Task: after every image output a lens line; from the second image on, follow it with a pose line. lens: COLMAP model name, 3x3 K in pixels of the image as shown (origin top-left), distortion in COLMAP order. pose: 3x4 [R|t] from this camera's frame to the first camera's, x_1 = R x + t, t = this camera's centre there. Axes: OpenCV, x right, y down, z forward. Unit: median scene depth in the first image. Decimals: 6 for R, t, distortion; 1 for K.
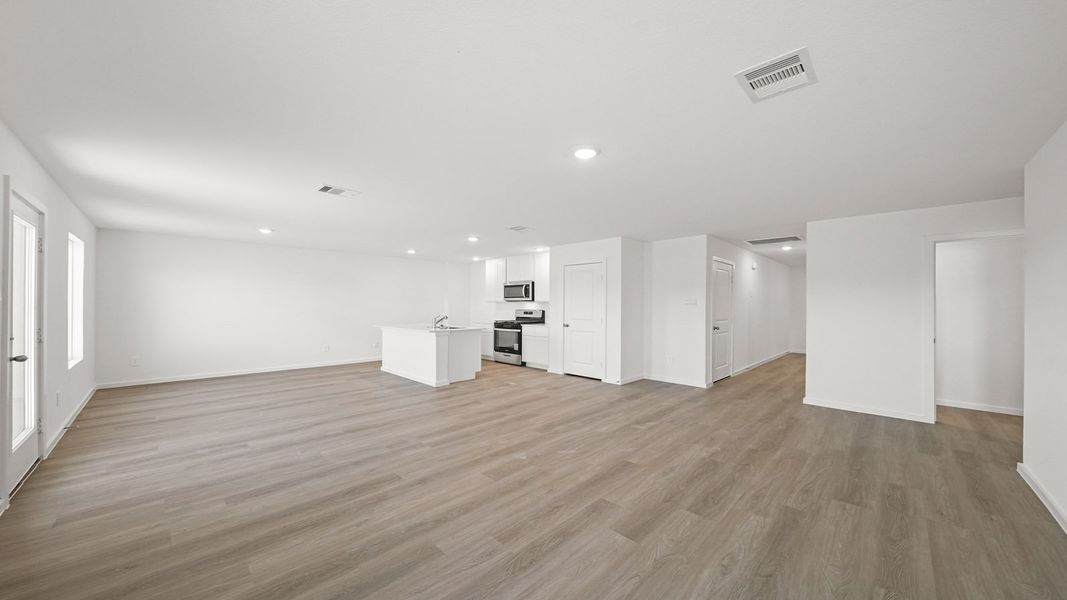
lens RADIAL K [[371.8, 0, 534.1], [0, 371.8, 302.0], [0, 0, 1]] dist [-0.005927, -0.000356]
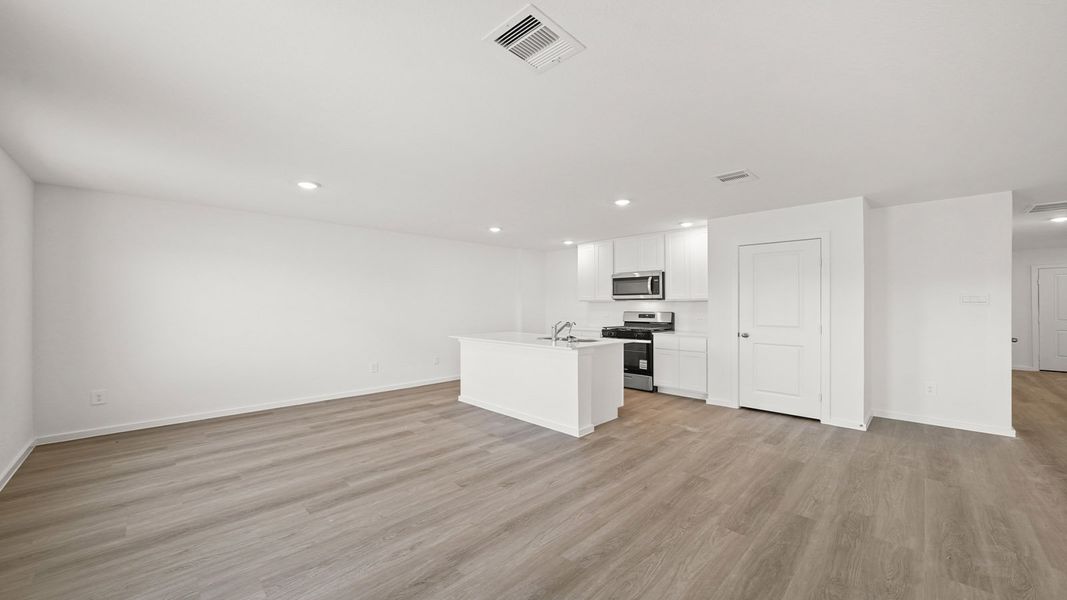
lens RADIAL K [[393.9, 0, 534.2], [0, 393.9, 303.1], [0, 0, 1]] dist [-0.006157, -0.000155]
pose [[0.999962, -0.004274, -0.007634, -0.387951], [0.004297, 0.999987, 0.002914, 0.002150], [0.007621, -0.002947, 0.999967, 0.396199]]
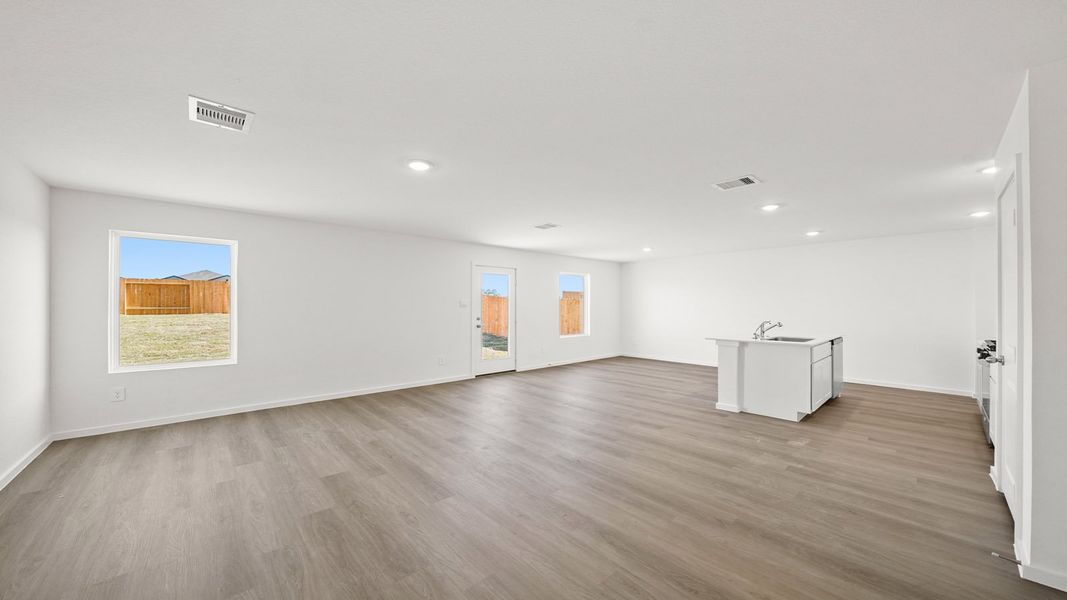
lens RADIAL K [[368.2, 0, 533.1], [0, 368.2, 305.6], [0, 0, 1]] dist [-0.002846, -0.000086]
pose [[-0.054526, -0.004788, -0.998501, 0.649222], [0.008979, 0.999946, -0.005285, 0.007061], [0.998472, -0.009254, -0.054480, 0.754591]]
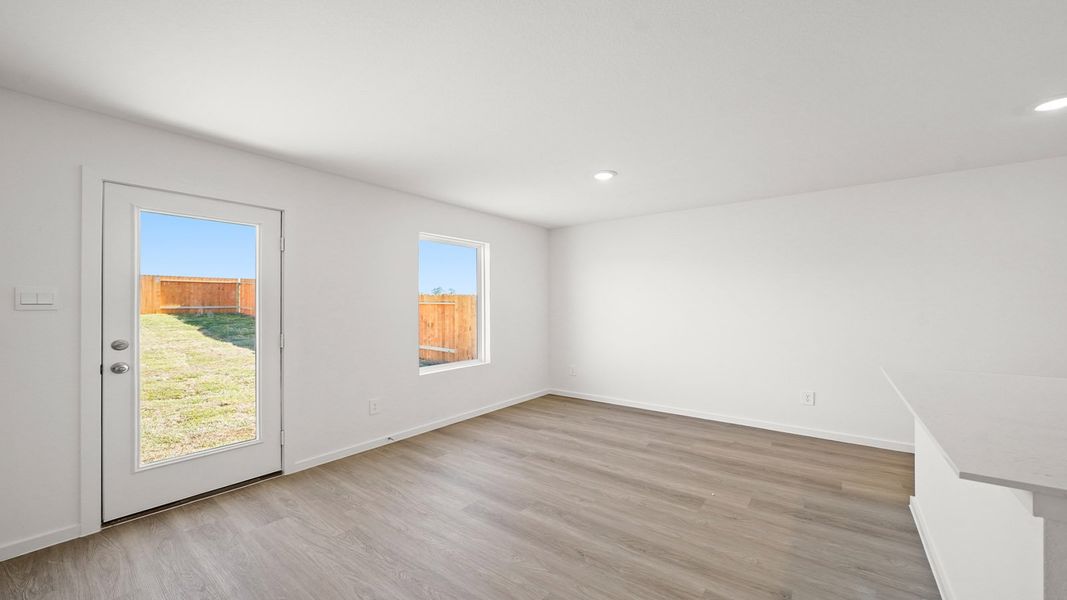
lens RADIAL K [[393.9, 0, 533.0], [0, 393.9, 304.4], [0, 0, 1]] dist [-0.006157, -0.000155]
pose [[0.122319, -0.009416, -0.992446, -0.157673], [0.011537, 0.999901, -0.008064, 0.006749], [0.992424, -0.010463, 0.122416, 0.917657]]
